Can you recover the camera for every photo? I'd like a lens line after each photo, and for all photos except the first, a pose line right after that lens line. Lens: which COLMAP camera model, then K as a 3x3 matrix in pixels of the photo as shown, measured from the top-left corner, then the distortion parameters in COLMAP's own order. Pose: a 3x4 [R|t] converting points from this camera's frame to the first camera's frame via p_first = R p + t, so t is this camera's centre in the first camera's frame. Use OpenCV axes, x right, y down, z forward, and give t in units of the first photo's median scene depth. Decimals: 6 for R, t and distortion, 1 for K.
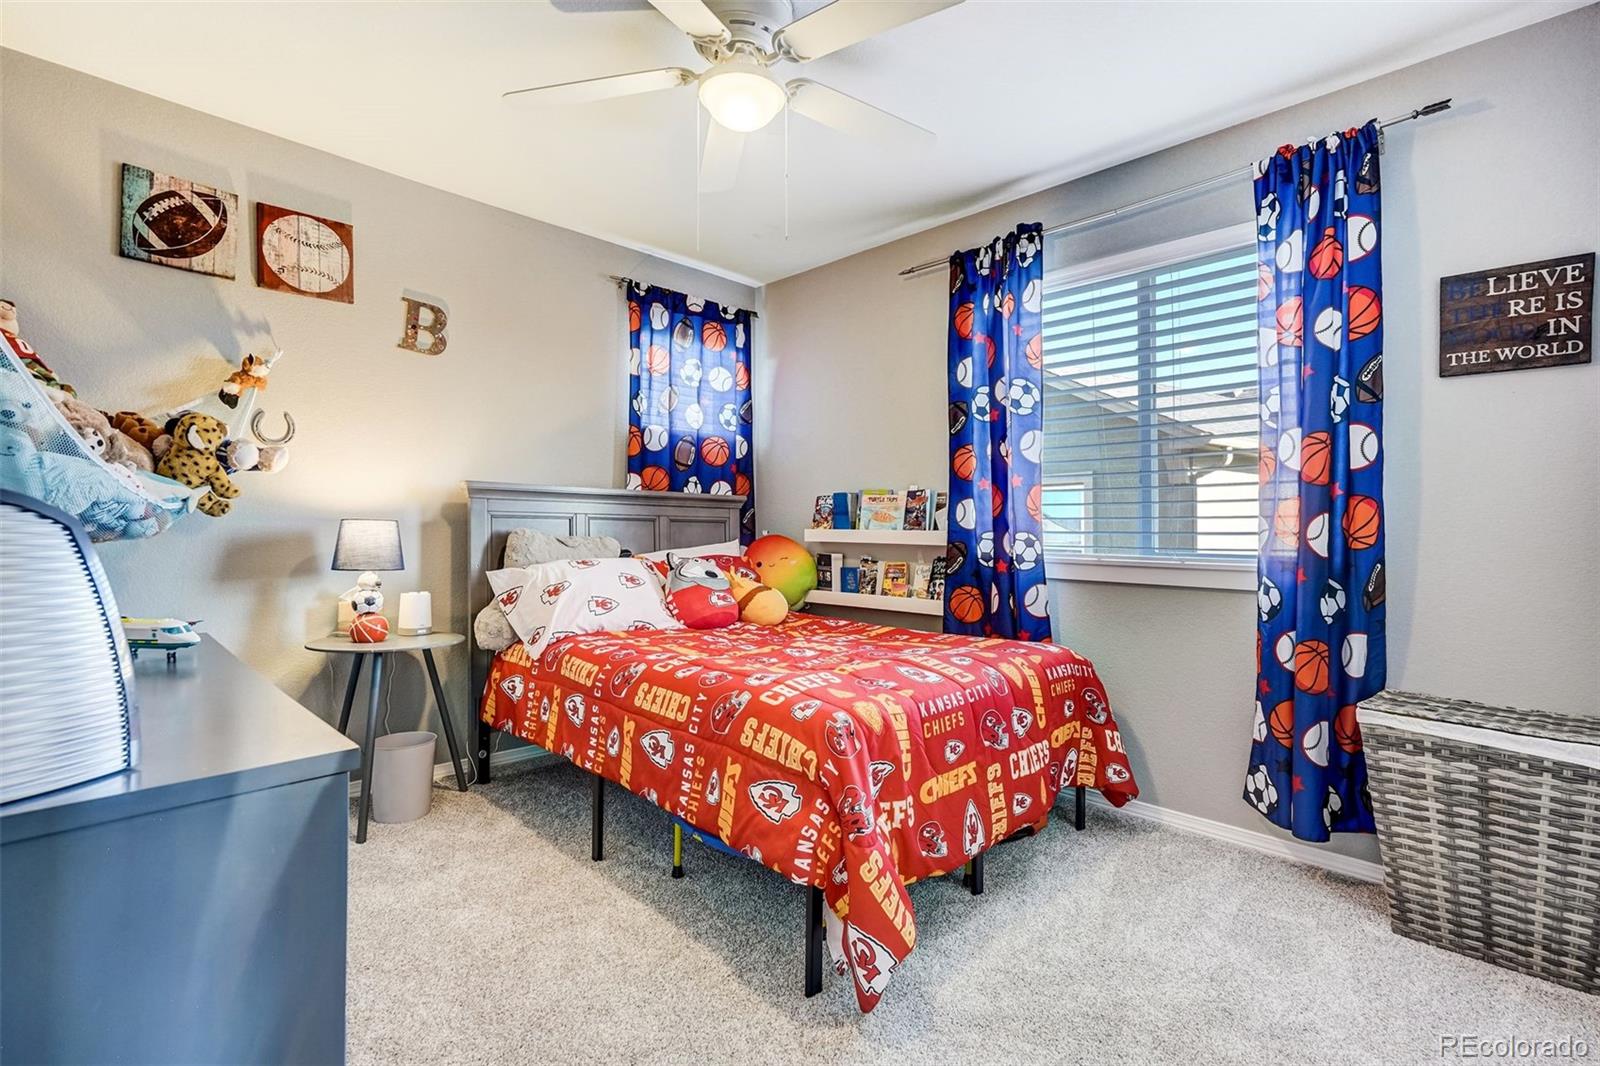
lens RADIAL K [[730.2, 0, 800.0], [0, 730.2, 533.0], [0, 0, 1]] dist [0.000948, 0.000448]
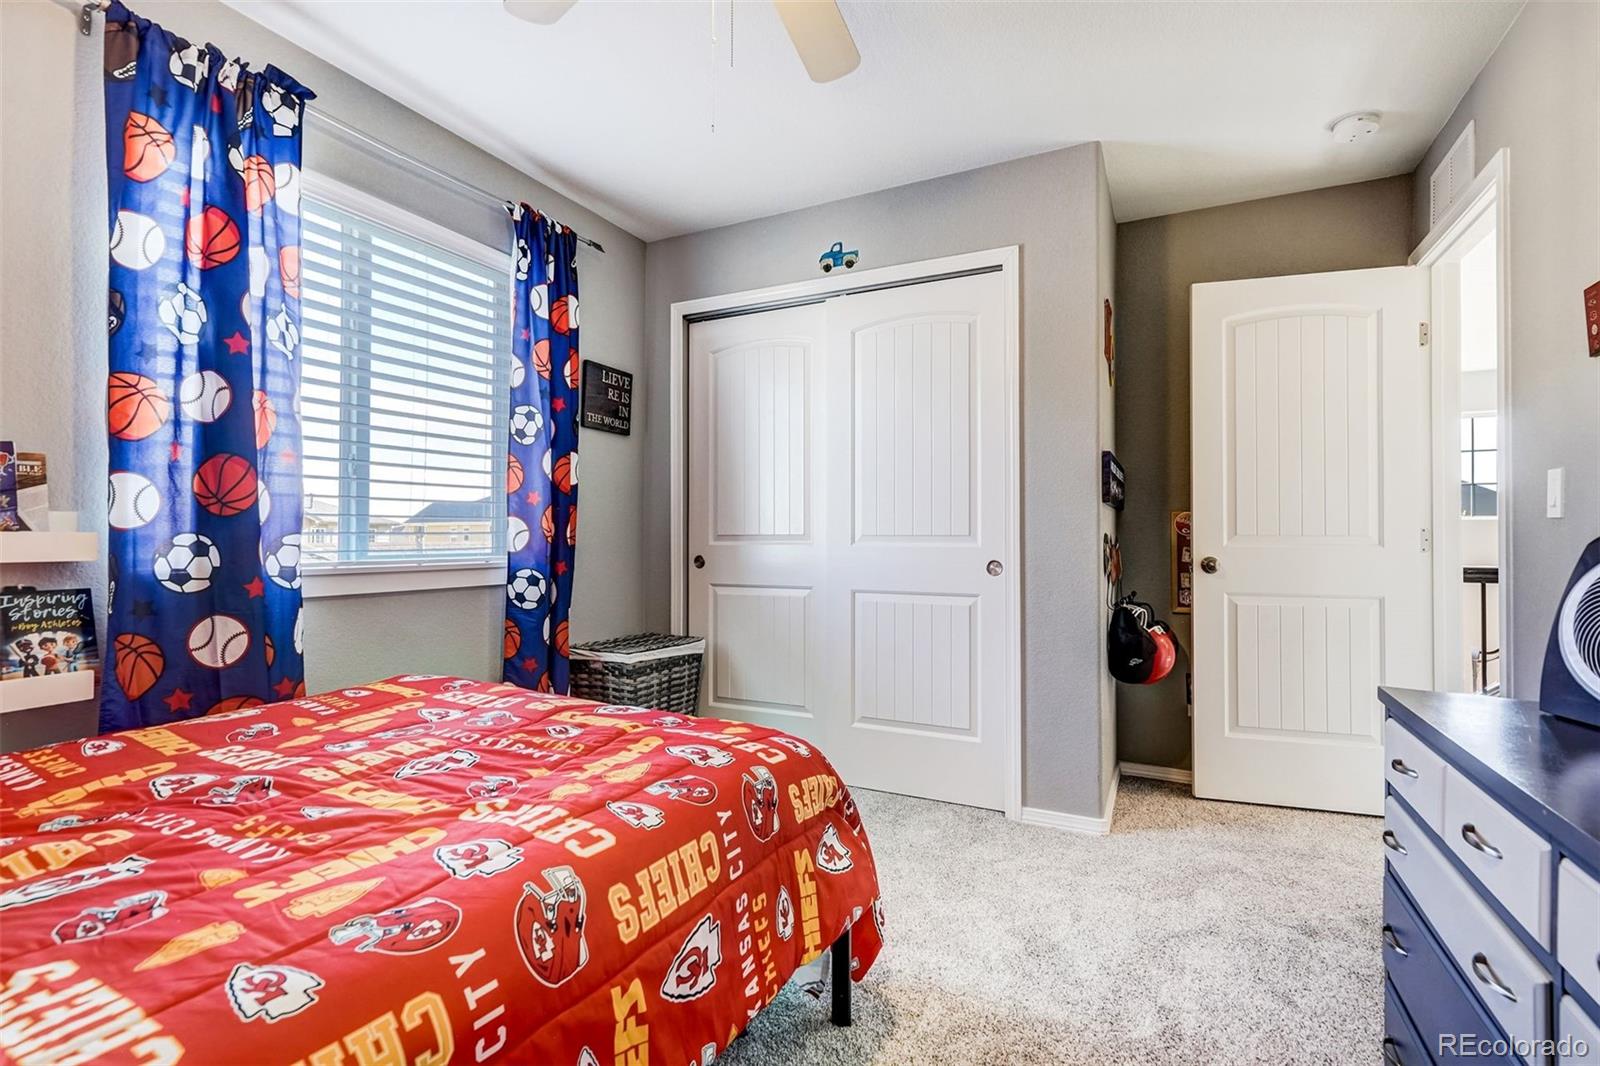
lens RADIAL K [[730.2, 0, 800.0], [0, 730.2, 533.0], [0, 0, 1]] dist [0.000948, 0.000448]
pose [[-0.301255, -0.002943, 0.953539, -0.602582], [-0.001025, 0.999996, 0.002762, -0.003008], [-0.953543, -0.000146, -0.301257, 0.942438]]
